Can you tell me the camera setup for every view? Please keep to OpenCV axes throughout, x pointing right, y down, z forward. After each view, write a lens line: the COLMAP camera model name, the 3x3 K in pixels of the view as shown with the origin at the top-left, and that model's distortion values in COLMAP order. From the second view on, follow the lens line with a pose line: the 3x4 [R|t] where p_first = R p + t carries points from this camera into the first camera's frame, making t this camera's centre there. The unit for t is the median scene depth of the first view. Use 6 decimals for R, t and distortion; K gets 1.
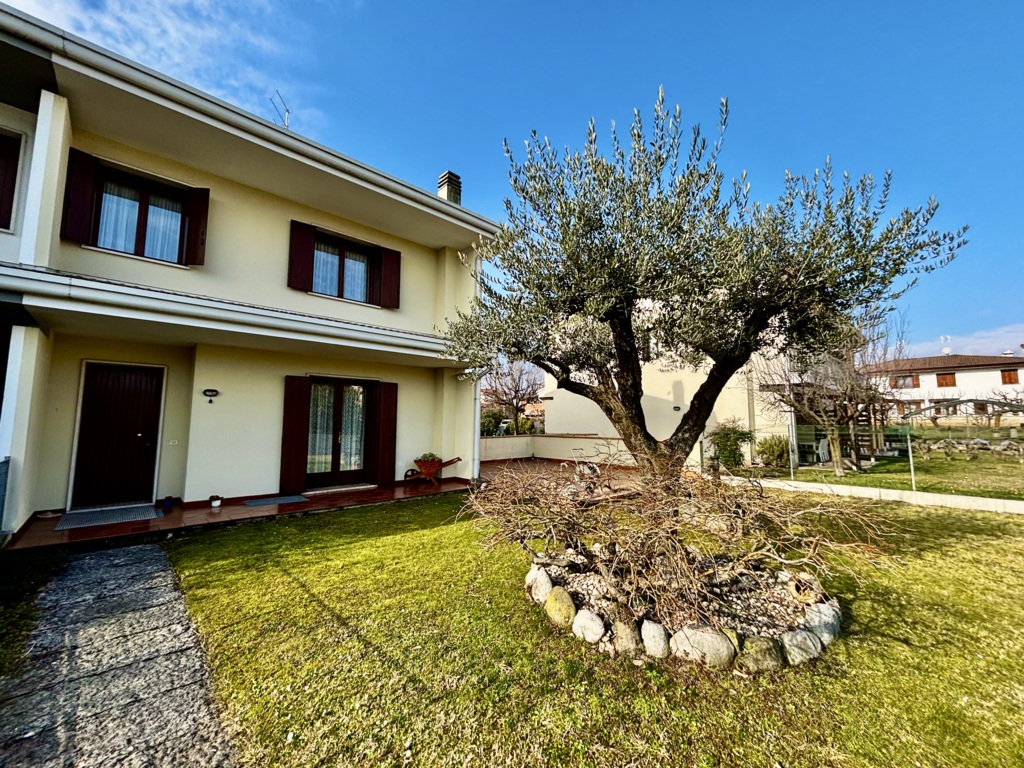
lens RADIAL K [[409.7, 0, 514.0], [0, 409.7, 379.2], [0, 0, 1]] dist [-0.004268, -0.000733]
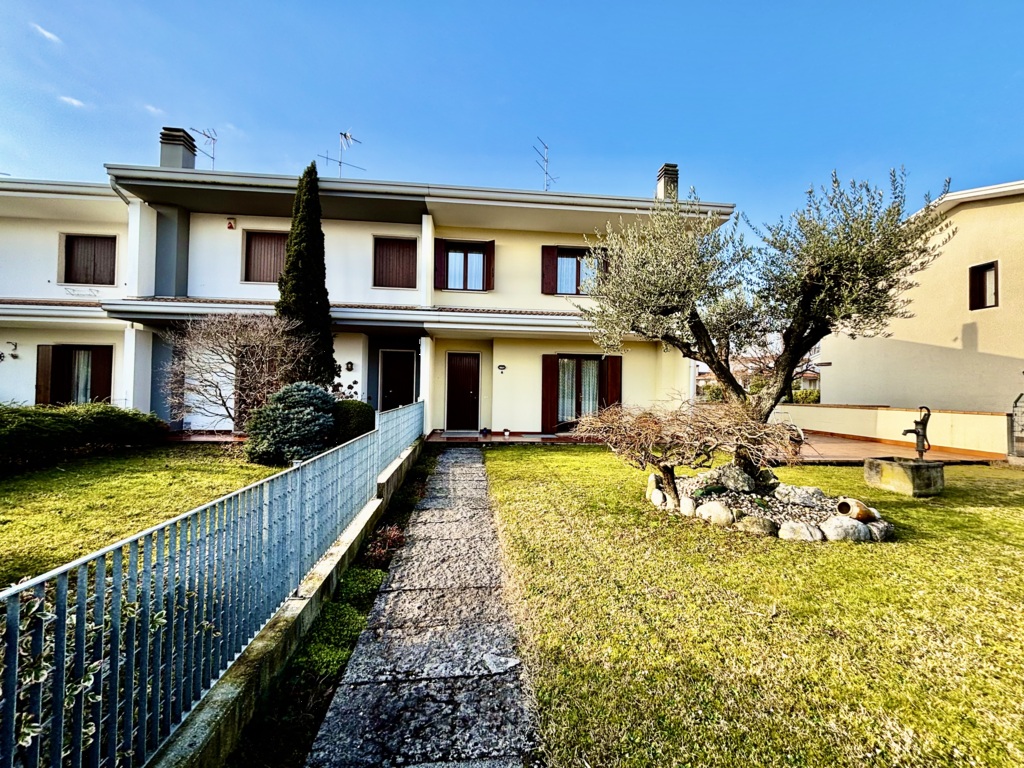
lens RADIAL K [[409.7, 0, 514.0], [0, 409.7, 379.2], [0, 0, 1]] dist [-0.004268, -0.000733]
pose [[0.790470, -0.005027, -0.612480, 0.316367], [0.048495, 0.997341, 0.054402, -0.005050], [0.610578, -0.072706, 0.788612, -0.281459]]
